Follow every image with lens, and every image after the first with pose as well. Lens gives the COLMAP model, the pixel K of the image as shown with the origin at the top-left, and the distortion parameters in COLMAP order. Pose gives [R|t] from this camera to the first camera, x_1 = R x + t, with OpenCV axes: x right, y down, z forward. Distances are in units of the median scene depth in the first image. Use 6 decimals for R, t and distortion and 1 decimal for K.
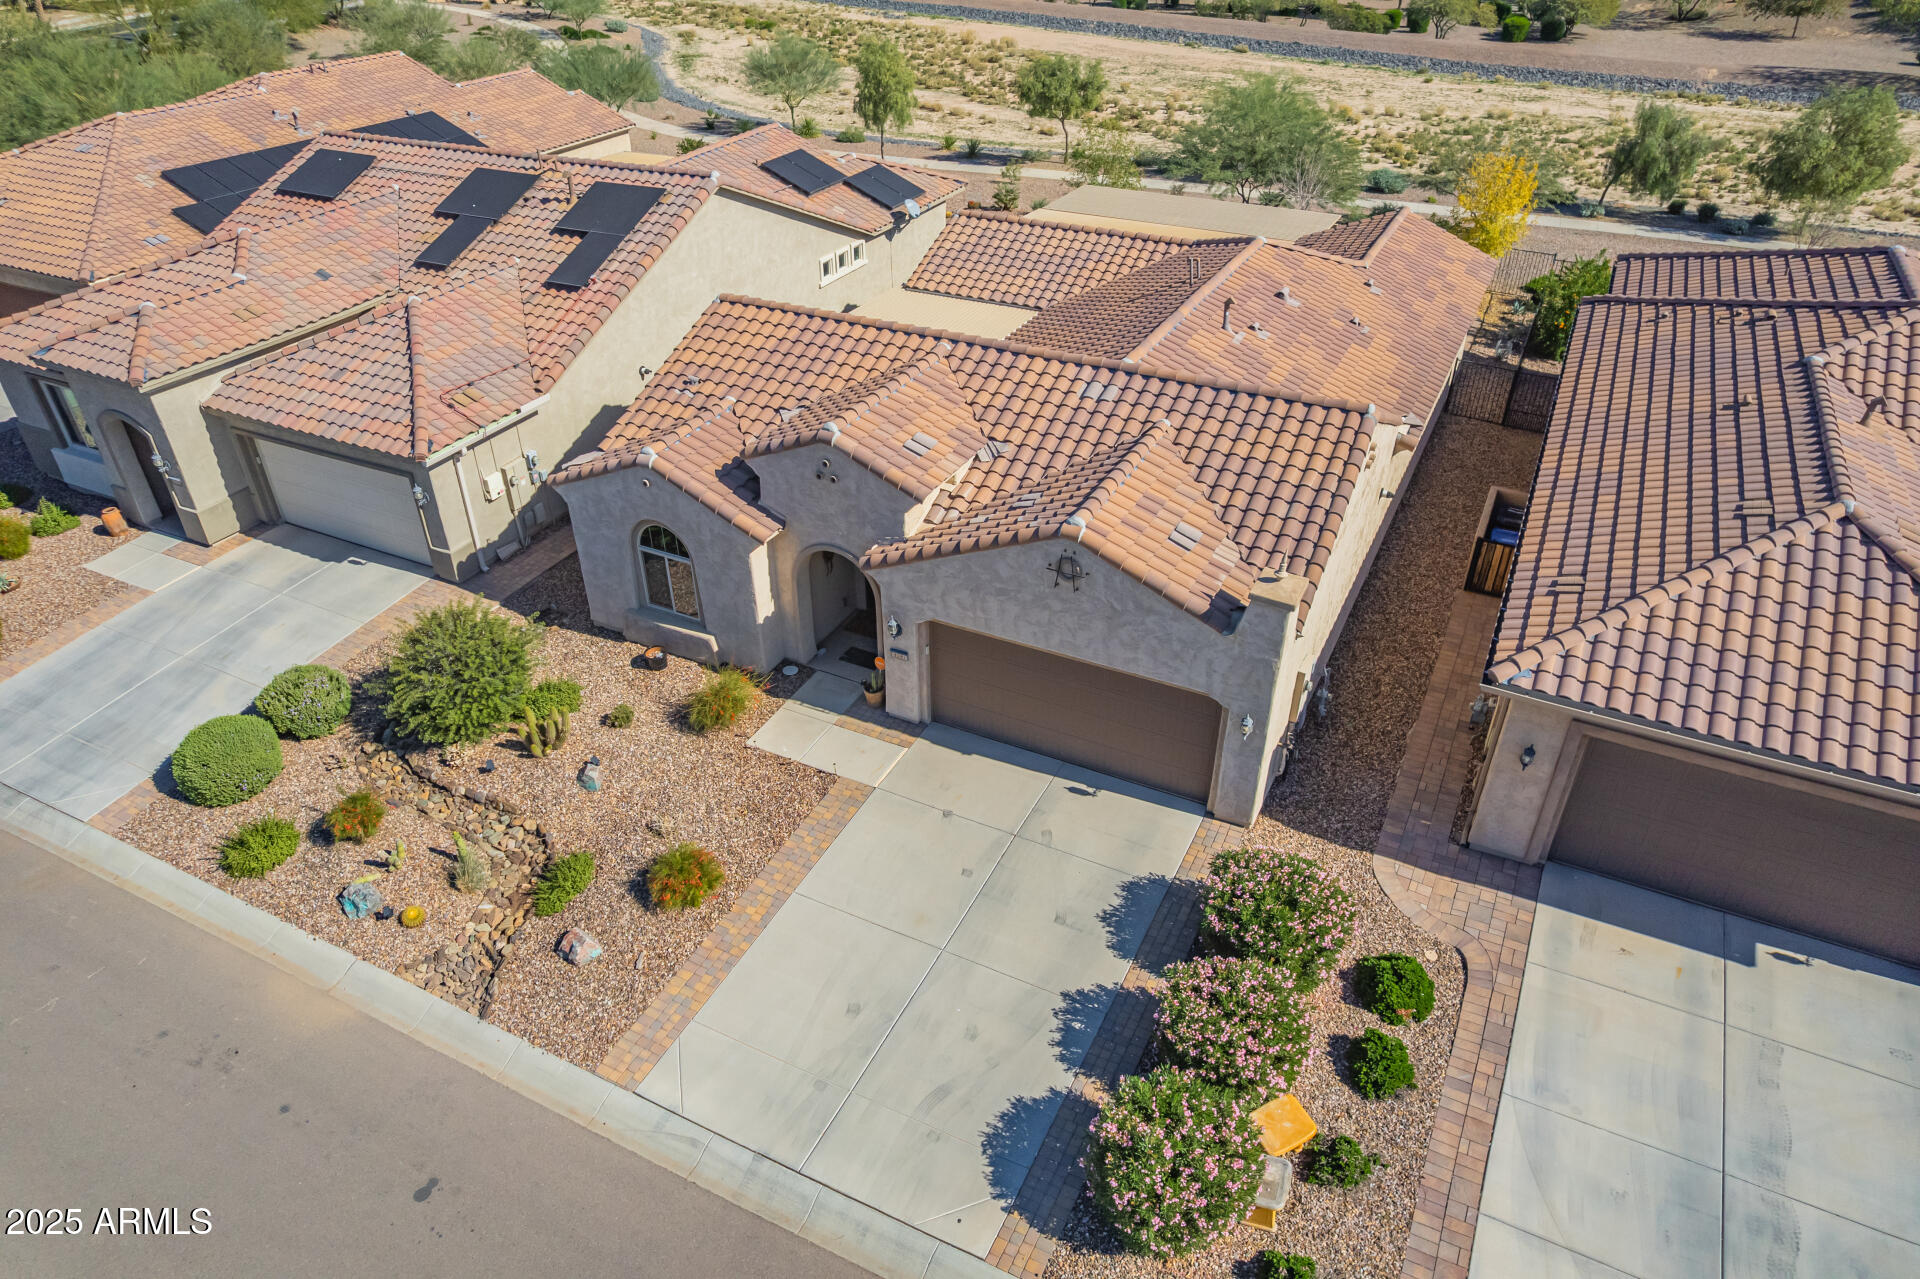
lens RADIAL K [[1230.0, 0, 963.9], [0, 1230.0, 646.1], [0, 0, 1]] dist [-0.083638, 0.074848]
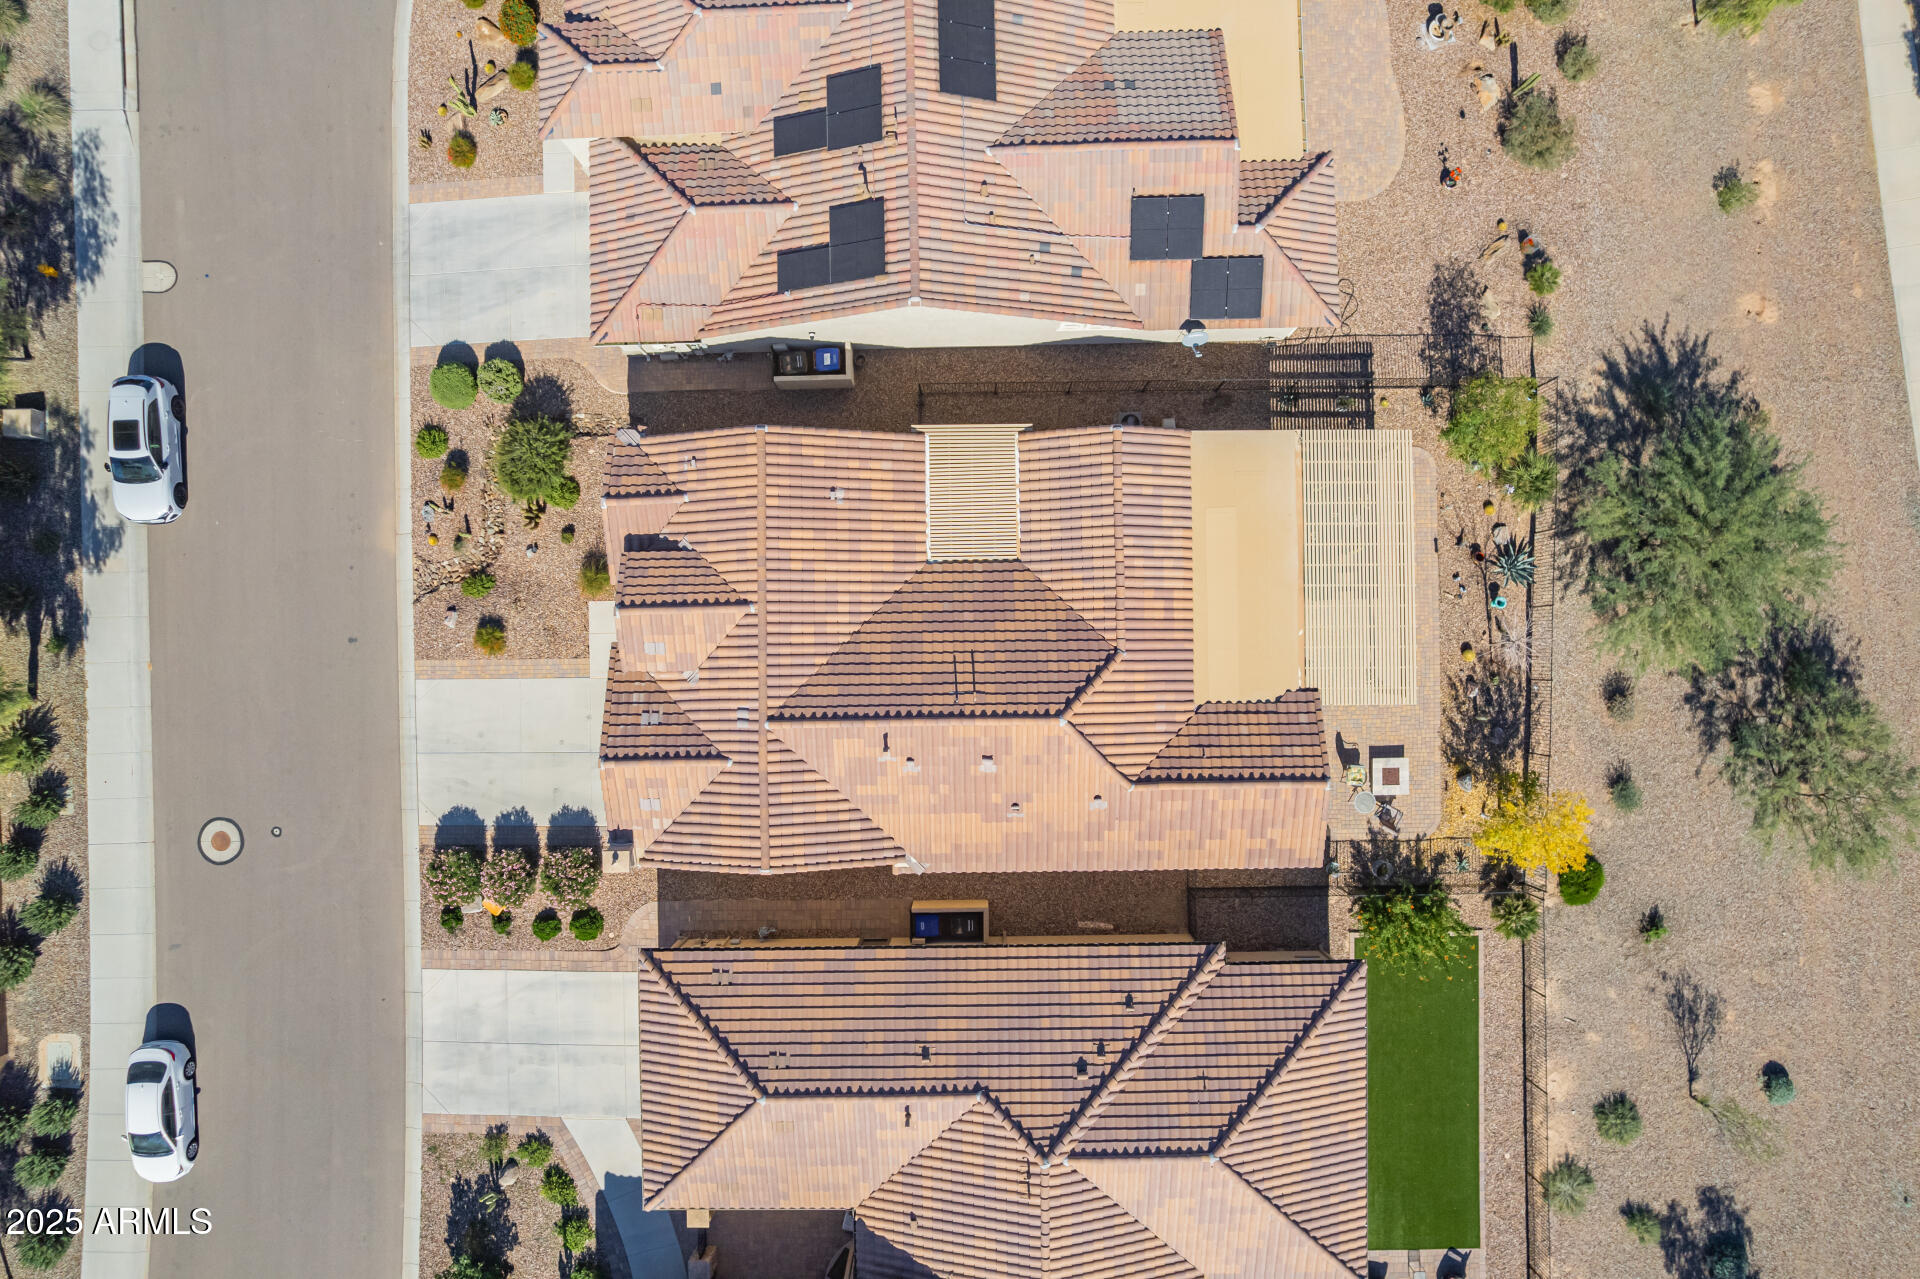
lens RADIAL K [[1241.6, 0, 962.9], [0, 1241.6, 644.4], [0, 0, 1]] dist [-0.082583, 0.071098]
pose [[0.465324, 0.885115, -0.006651, 0.188899], [-0.493899, 0.265874, 0.827873, -1.973309], [0.734532, -0.381945, 0.560876, 0.322696]]
